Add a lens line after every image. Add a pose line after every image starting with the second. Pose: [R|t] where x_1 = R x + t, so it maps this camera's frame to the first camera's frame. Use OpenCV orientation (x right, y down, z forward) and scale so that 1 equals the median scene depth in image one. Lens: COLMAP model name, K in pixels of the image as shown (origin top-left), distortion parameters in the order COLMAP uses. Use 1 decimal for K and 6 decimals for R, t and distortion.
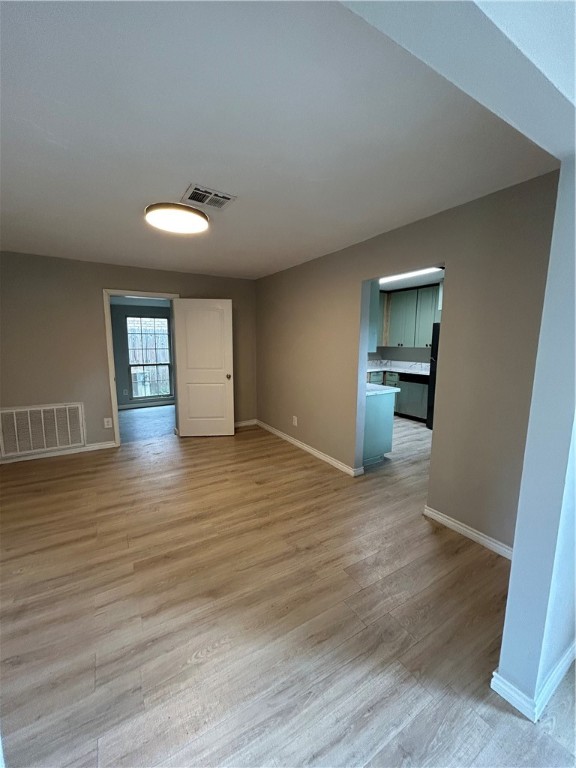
lens RADIAL K [[308.0, 0, 286.4], [0, 308.0, 380.7], [0, 0, 1]] dist [-0.001938, 0.000775]
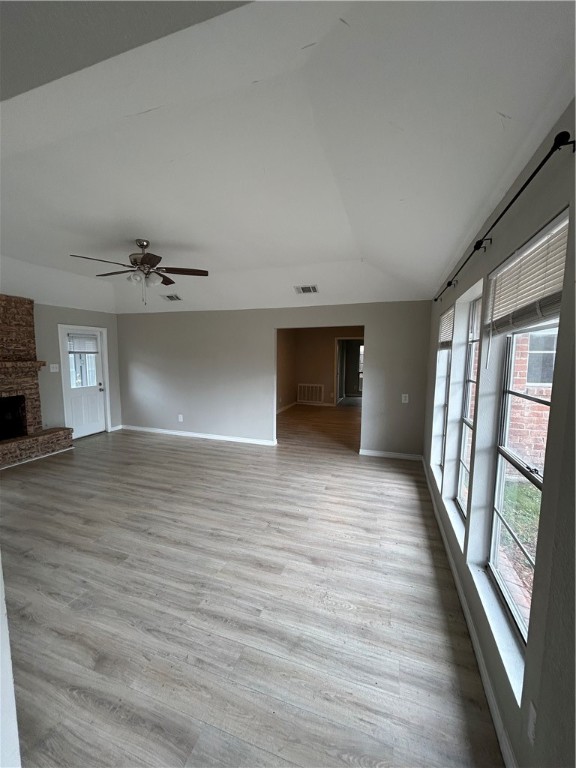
lens RADIAL K [[308.0, 0, 287.6], [0, 308.0, 383.0], [0, 0, 1]] dist [-0.001938, 0.000775]
pose [[0.640110, 0.076005, -0.764515, 0.720808], [-0.106615, 0.994254, 0.009579, 0.046044], [0.760850, 0.075378, 0.644535, -0.553664]]
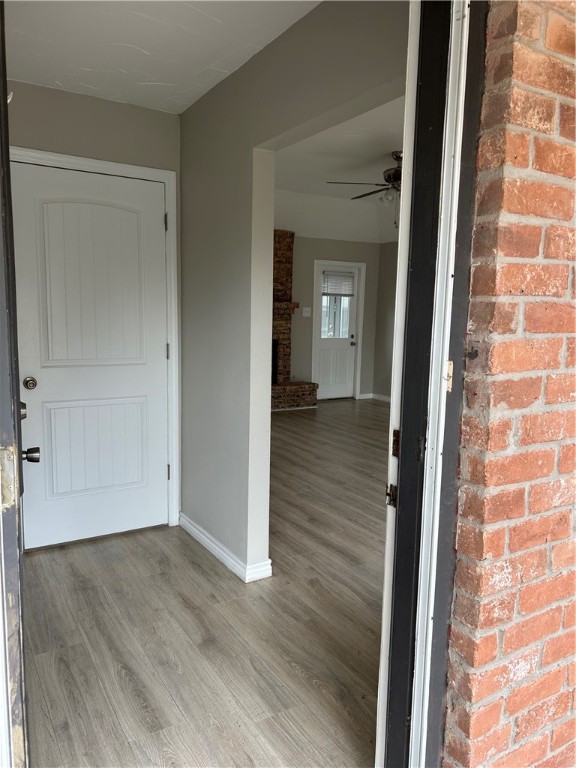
lens RADIAL K [[576.4, 0, 284.4], [0, 576.4, 392.1], [0, 0, 1]] dist [0.032869, -0.027414]
pose [[-0.000253, 0.137296, -0.990530, 1.081600], [-0.156117, 0.978379, 0.135651, 0.098188], [0.987738, 0.154673, 0.021187, -0.550829]]
